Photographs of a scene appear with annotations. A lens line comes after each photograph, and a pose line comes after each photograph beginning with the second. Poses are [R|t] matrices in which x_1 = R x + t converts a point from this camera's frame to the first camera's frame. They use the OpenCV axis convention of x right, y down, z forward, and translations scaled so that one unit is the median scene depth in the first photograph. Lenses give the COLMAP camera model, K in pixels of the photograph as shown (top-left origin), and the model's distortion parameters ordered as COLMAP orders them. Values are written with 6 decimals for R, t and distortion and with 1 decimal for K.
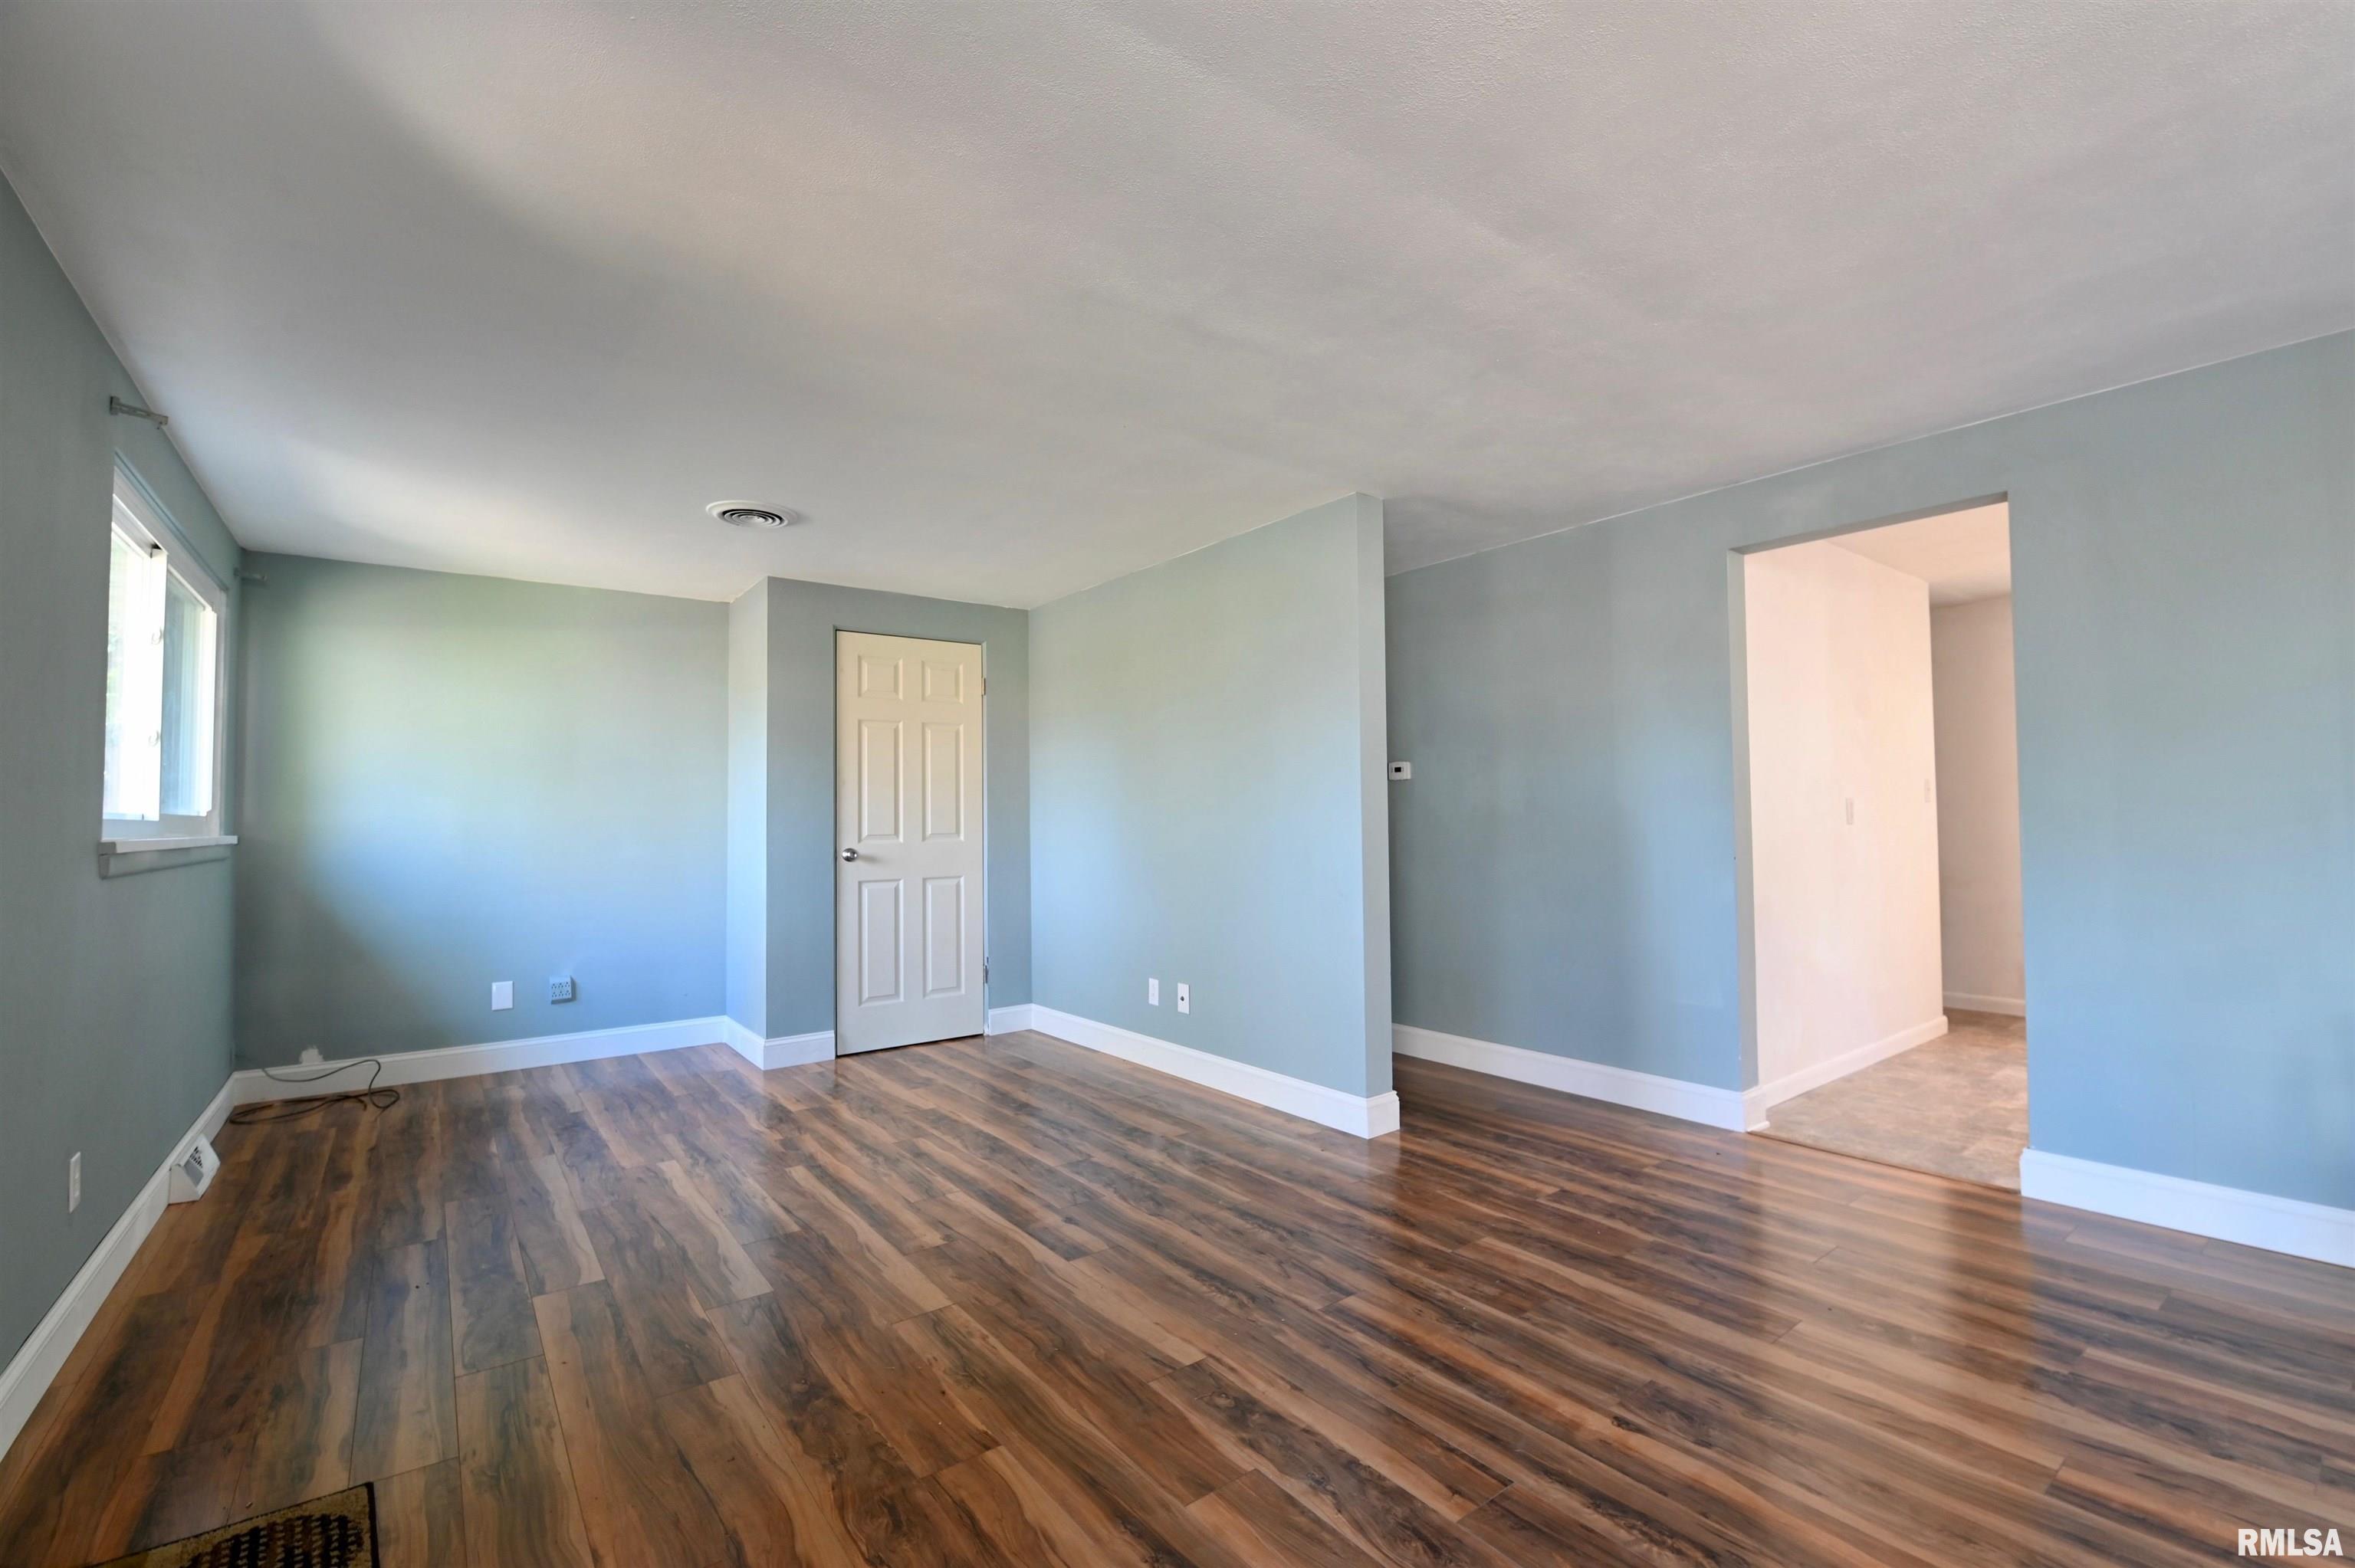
lens RADIAL K [[1004.1, 0, 1194.6], [0, 1004.1, 784.1], [0, 0, 1]] dist [-0.000927, -0.012880]
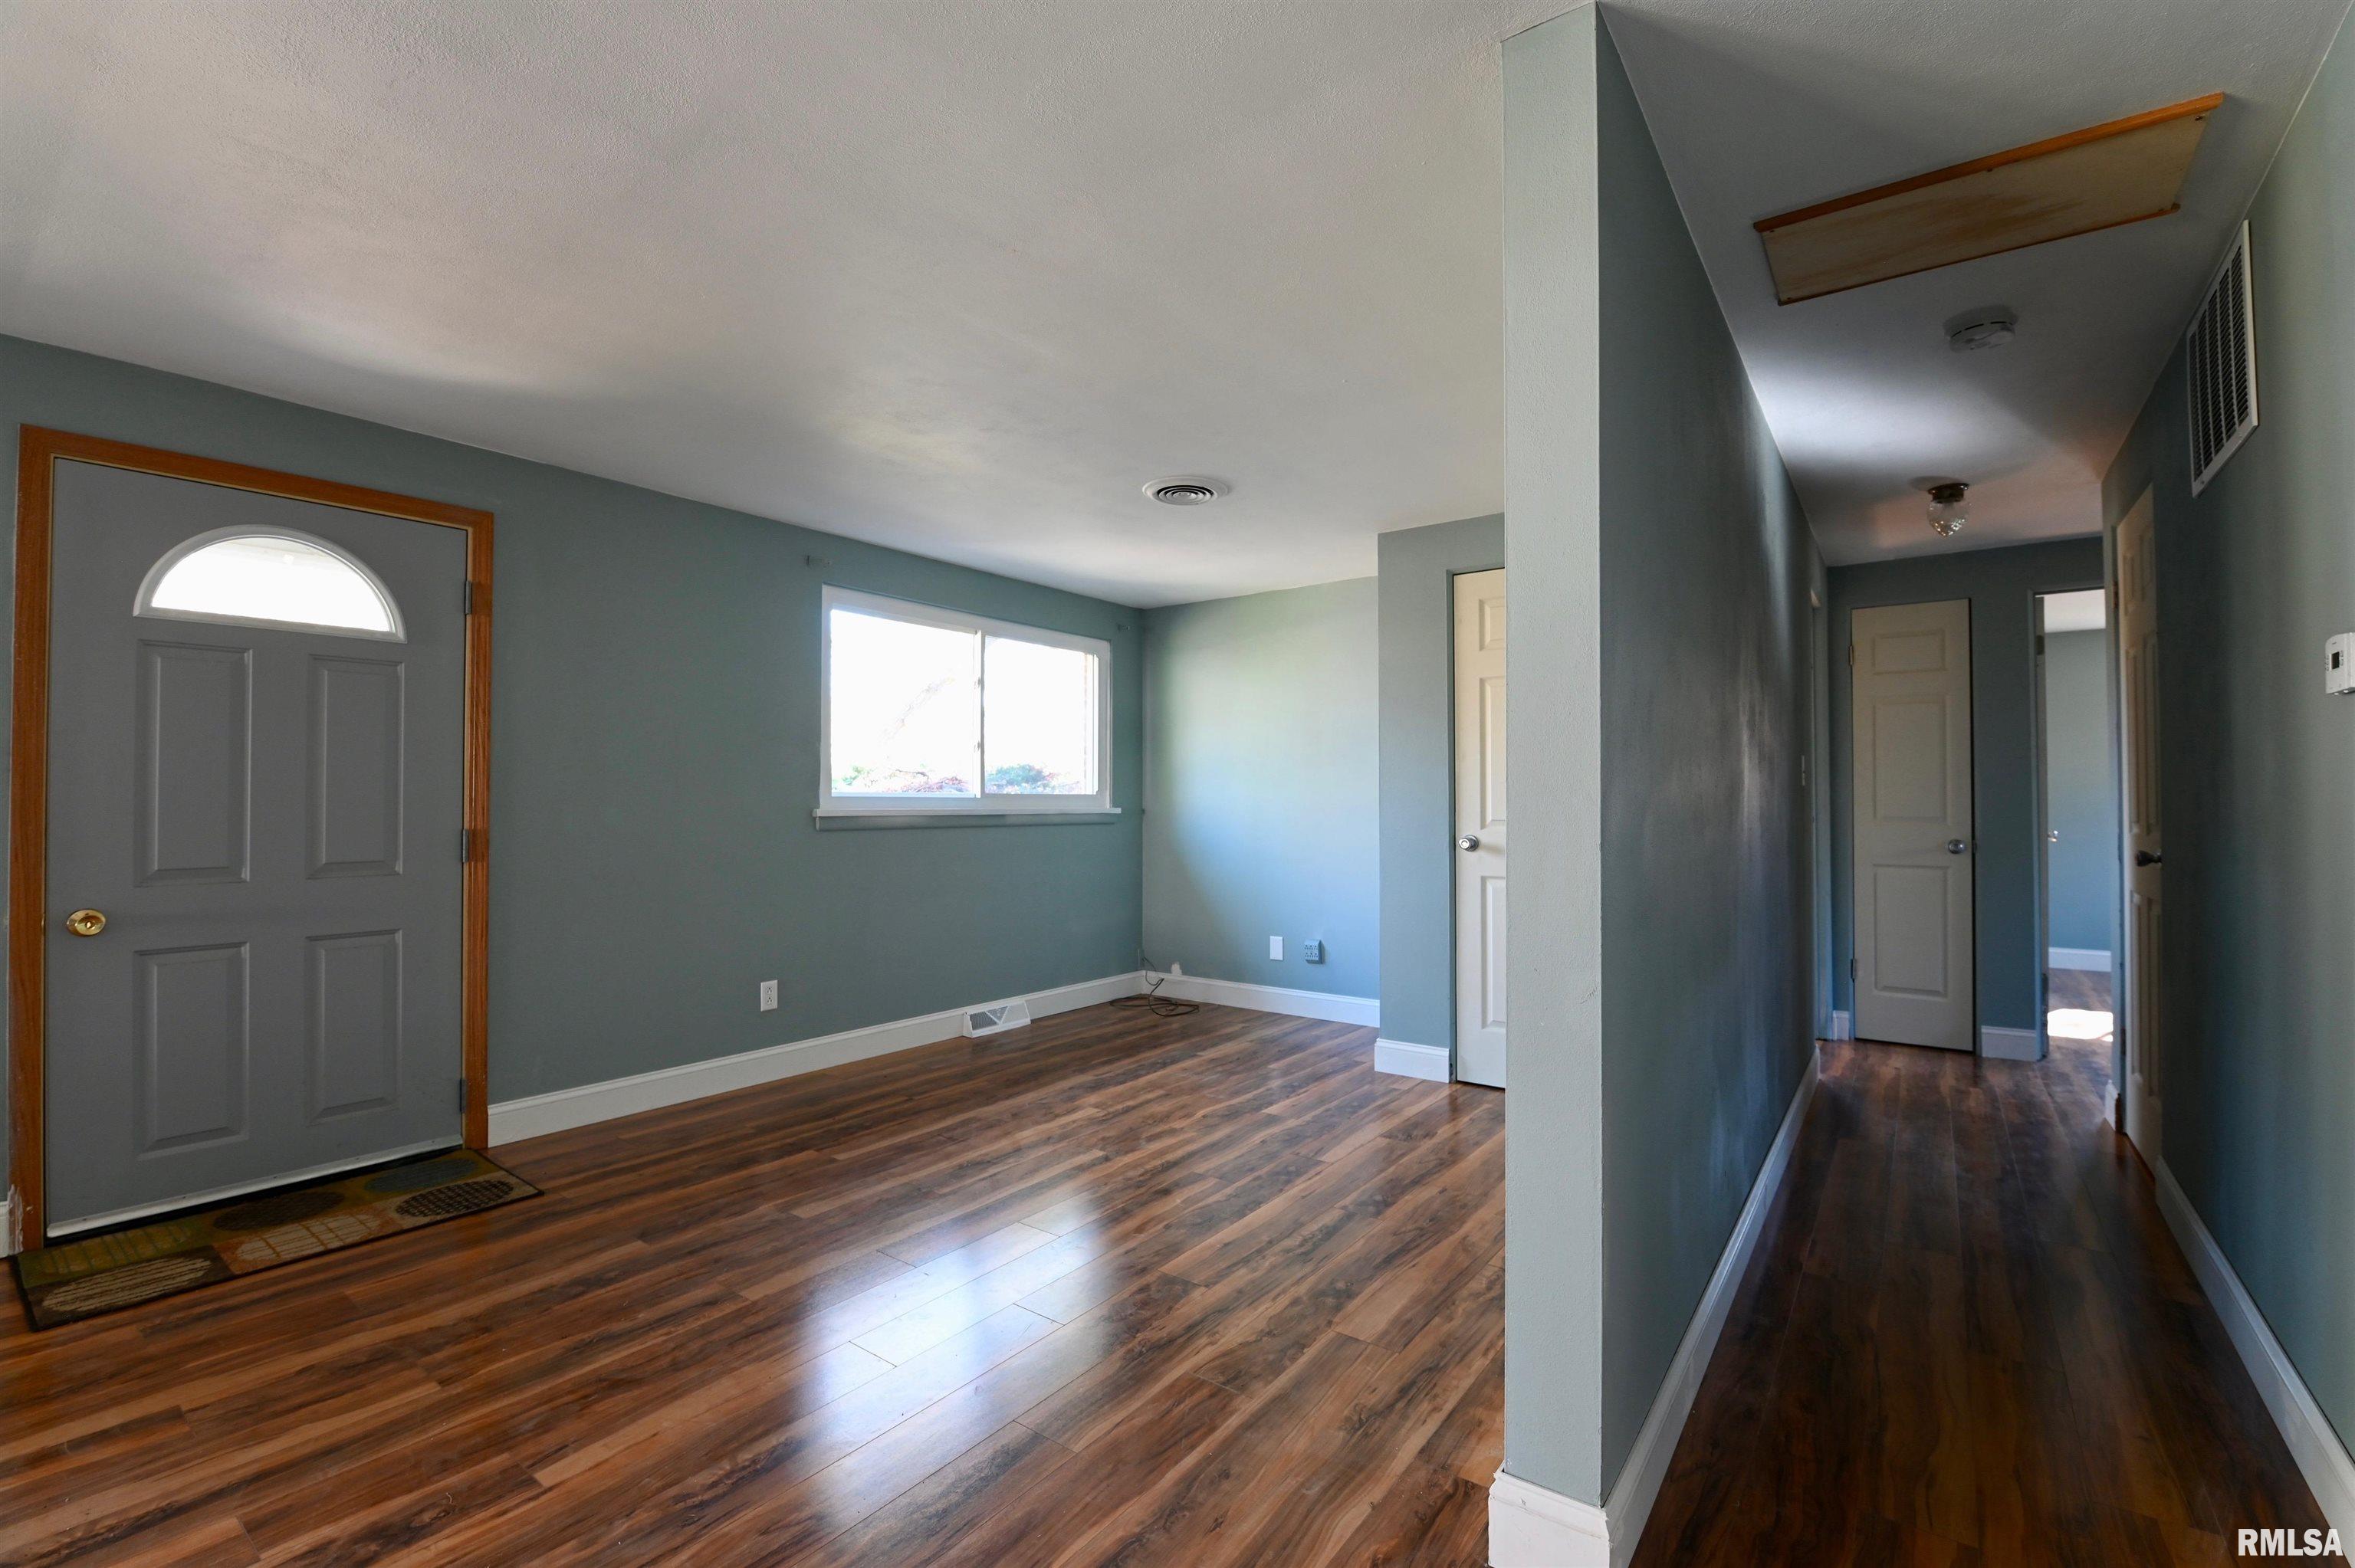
lens RADIAL K [[1006.8, 0, 1191.8], [0, 1006.8, 784.0], [0, 0, 1]] dist [-0.006695, -0.007717]
pose [[0.280733, -0.005205, -0.959772, 0.554301], [0.027958, 0.999605, 0.002756, 0.018377], [0.959379, -0.027607, 0.280768, 0.782715]]
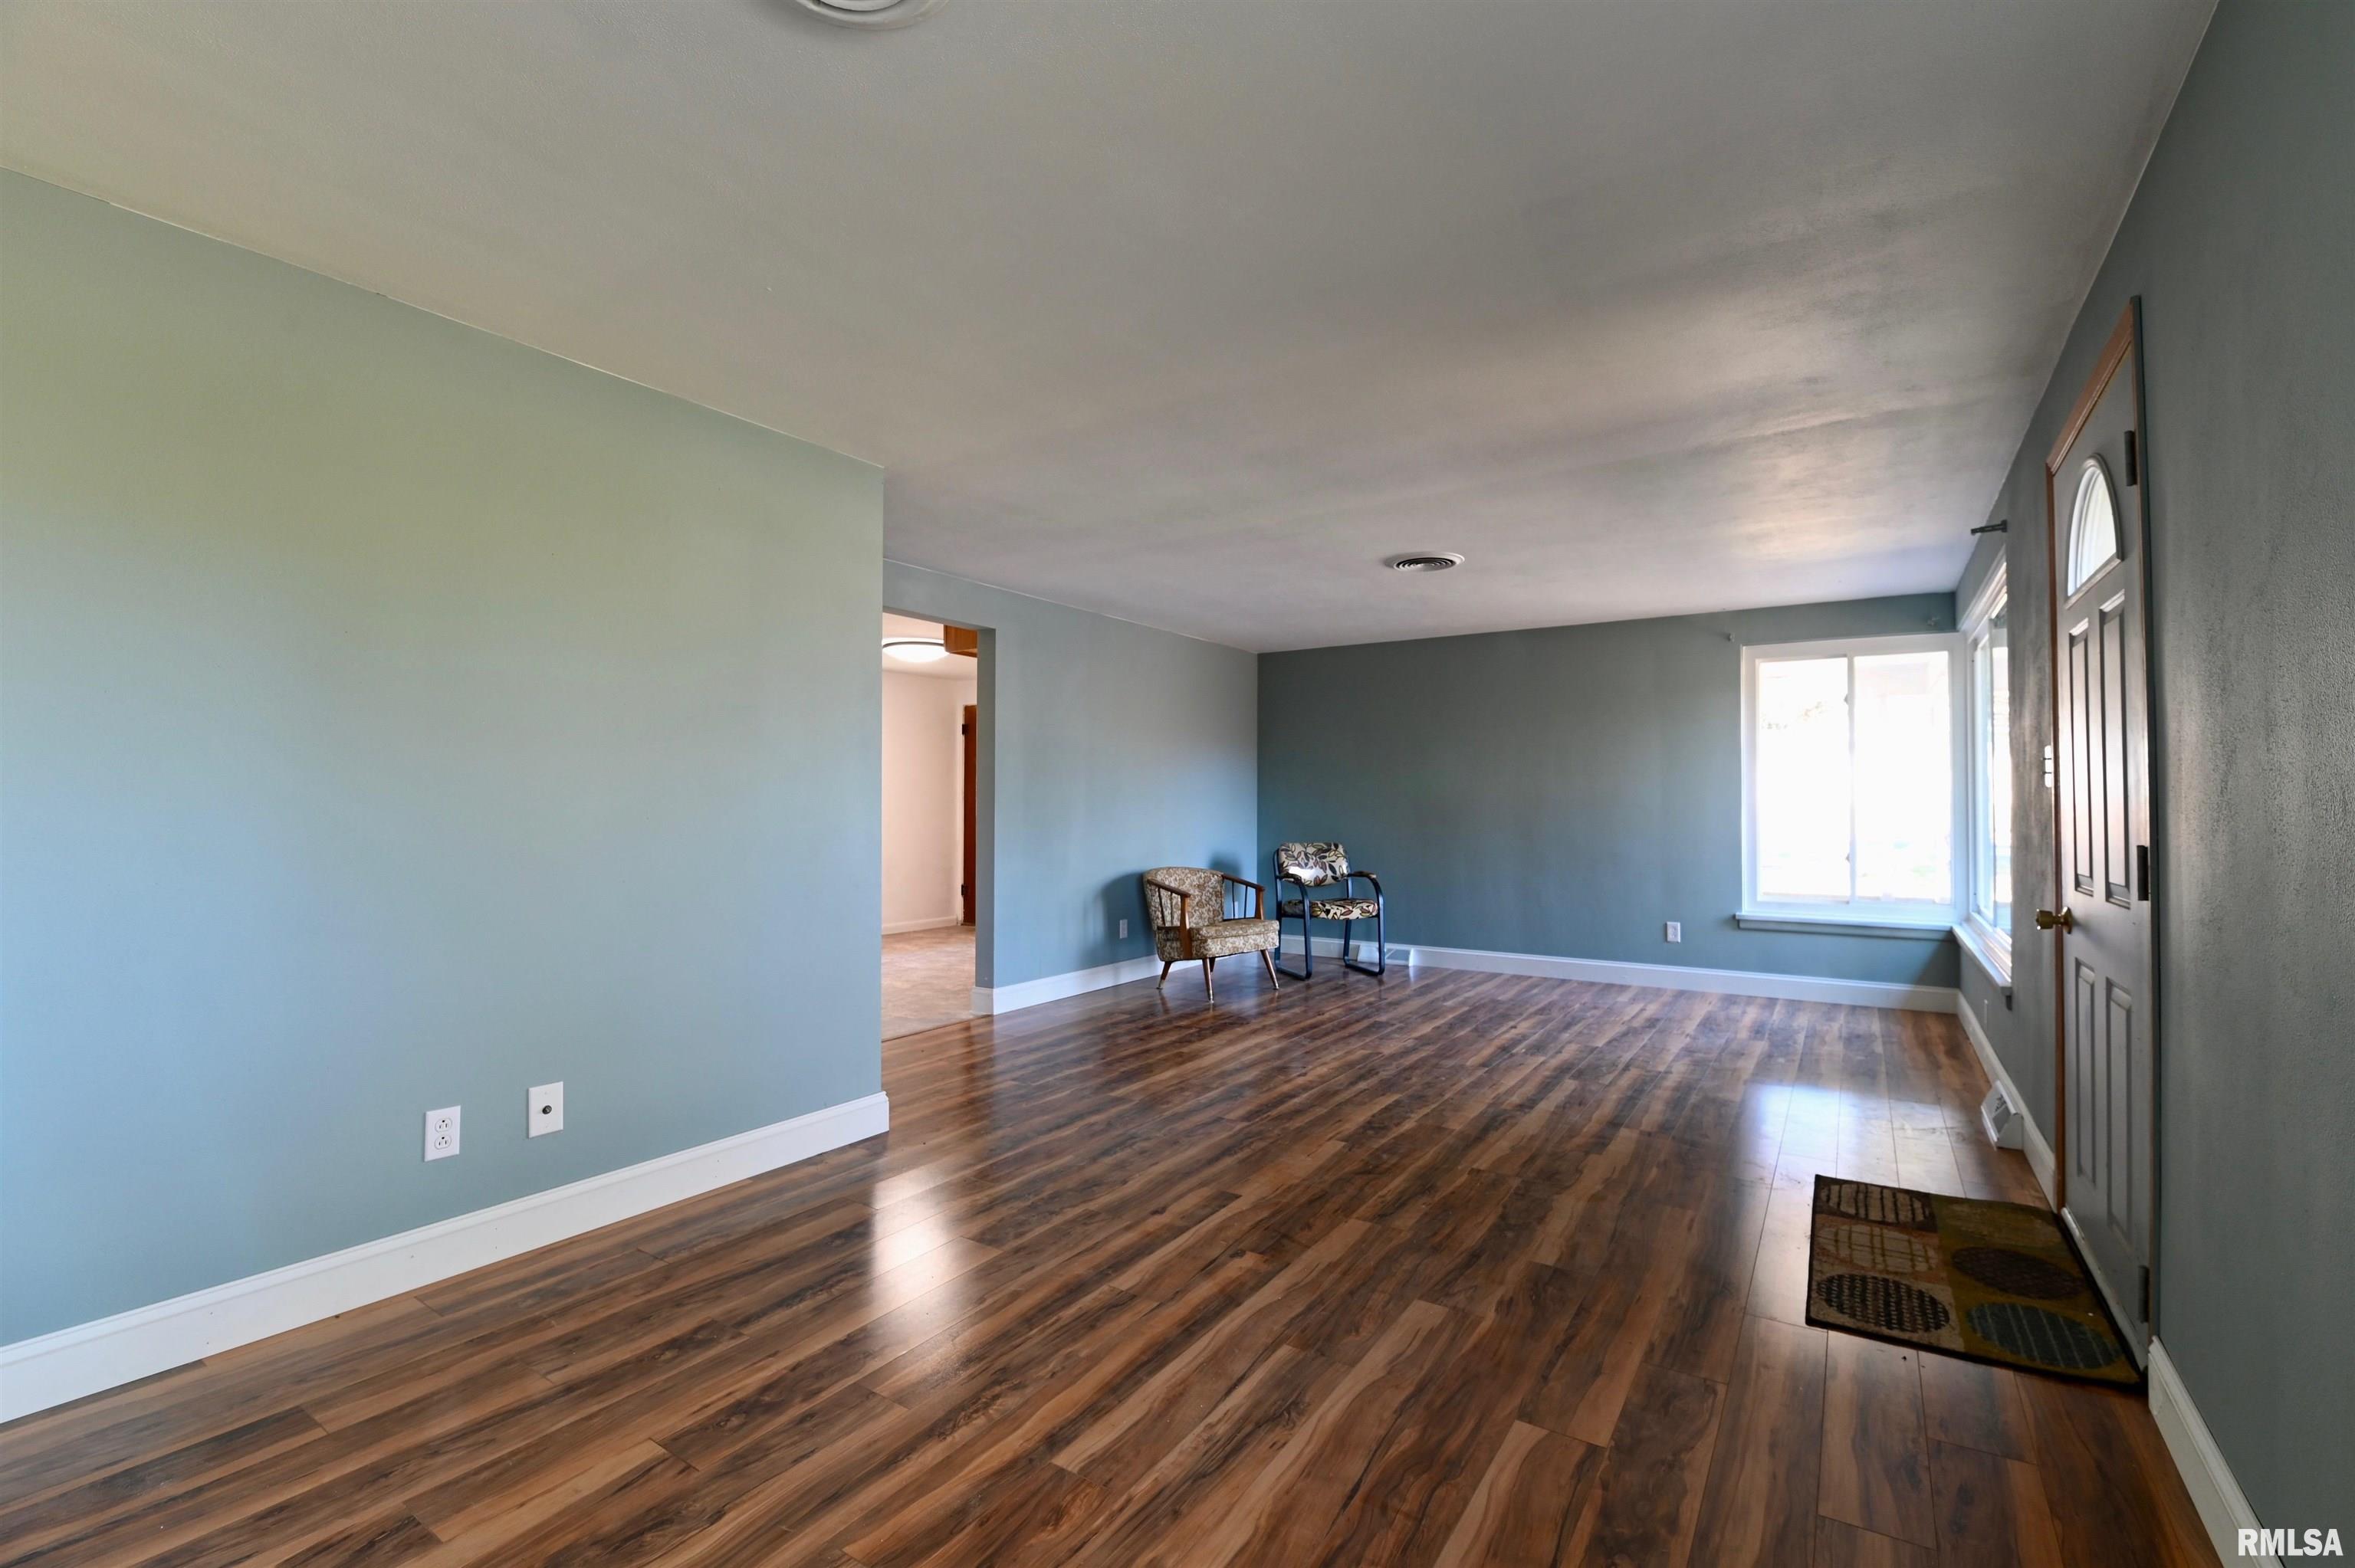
lens RADIAL K [[1006.8, 0, 1191.8], [0, 1006.8, 784.0], [0, 0, 1]] dist [-0.006695, -0.007717]
pose [[-0.327473, 0.030966, 0.944353, -0.882393], [-0.027910, 0.998710, -0.042427, 0.048109], [-0.944448, -0.040251, -0.326187, 1.072196]]
